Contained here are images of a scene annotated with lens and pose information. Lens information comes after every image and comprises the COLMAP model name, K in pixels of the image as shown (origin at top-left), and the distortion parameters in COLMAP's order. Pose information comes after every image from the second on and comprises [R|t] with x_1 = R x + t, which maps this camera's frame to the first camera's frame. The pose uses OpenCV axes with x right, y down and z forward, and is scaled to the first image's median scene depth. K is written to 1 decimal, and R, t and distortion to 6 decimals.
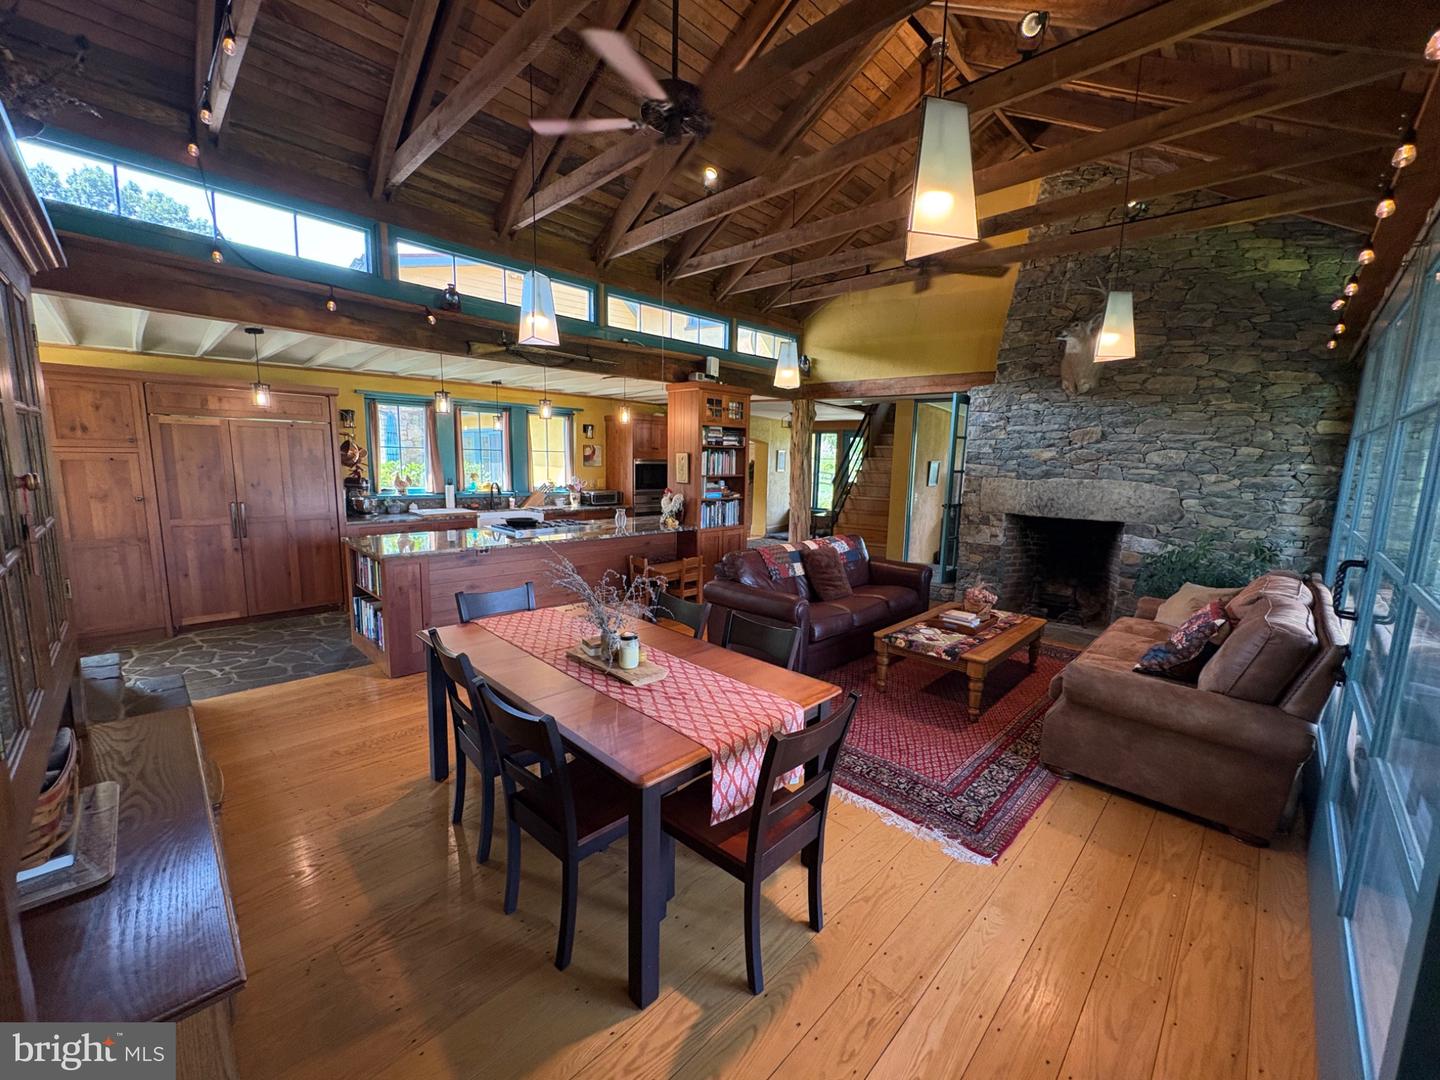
lens RADIAL K [[574.2, 0, 719.3], [0, 574.2, 540.4], [0, 0, 1]] dist [-0.001615, -0.000143]
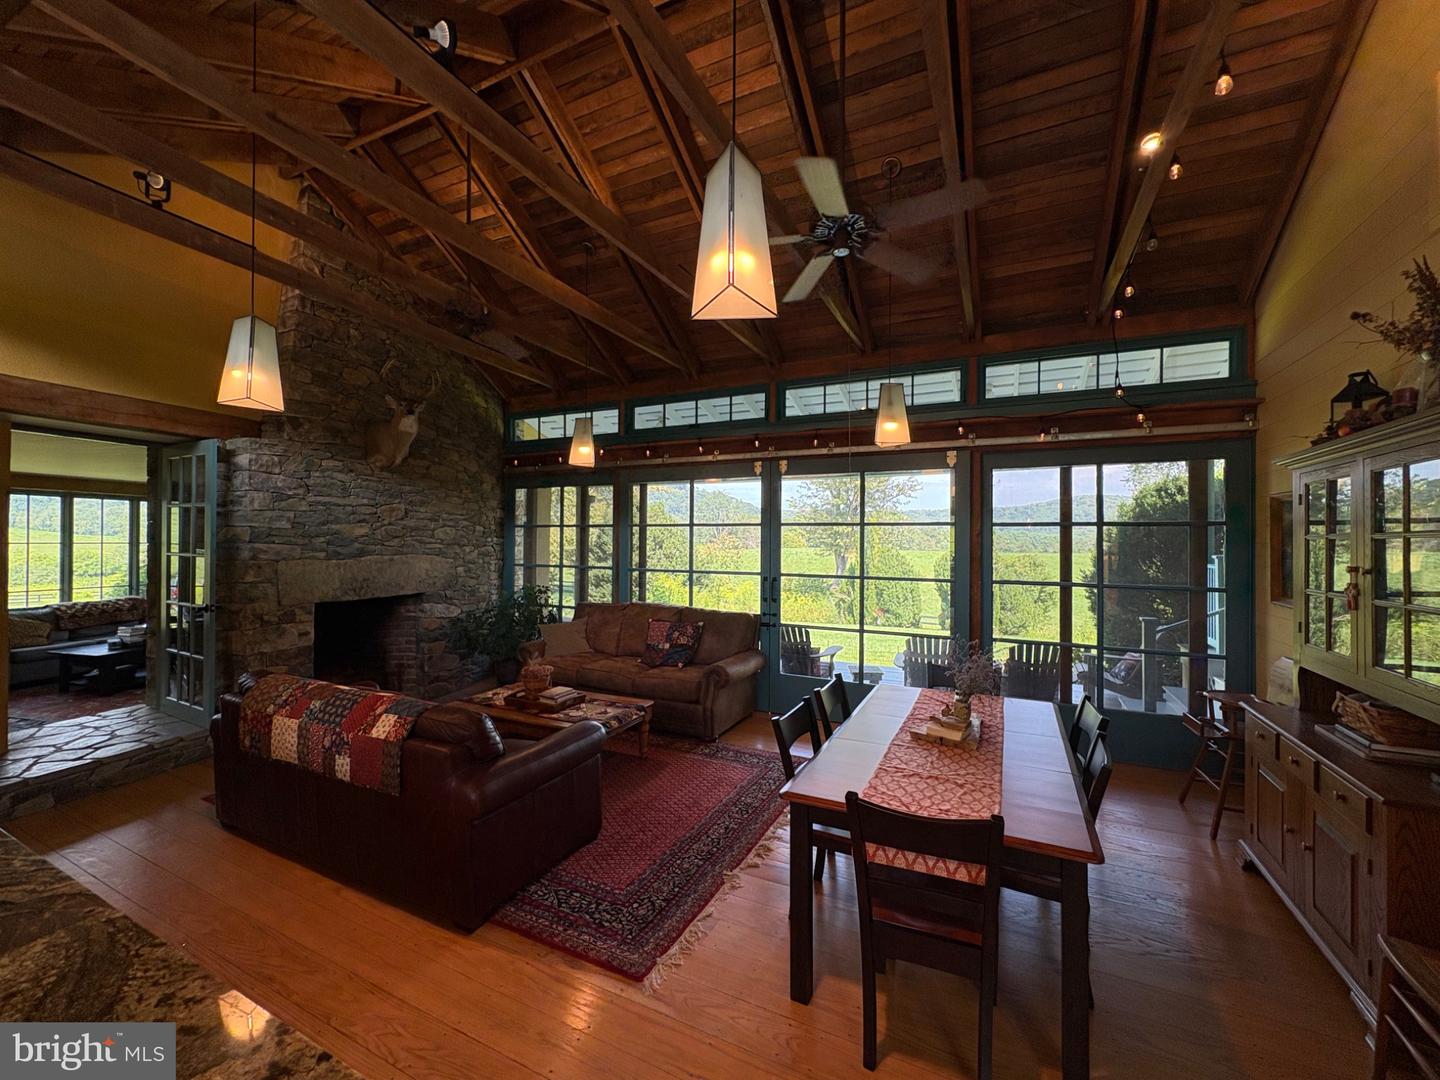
lens RADIAL K [[574.2, 0, 721.0], [0, 574.2, 536.3], [0, 0, 1]] dist [-0.001615, -0.000143]
pose [[-0.324741, -0.016903, 0.945652, -0.471841], [0.125248, 0.990266, 0.060711, -0.125750], [-0.937473, 0.138156, -0.319463, 0.760896]]
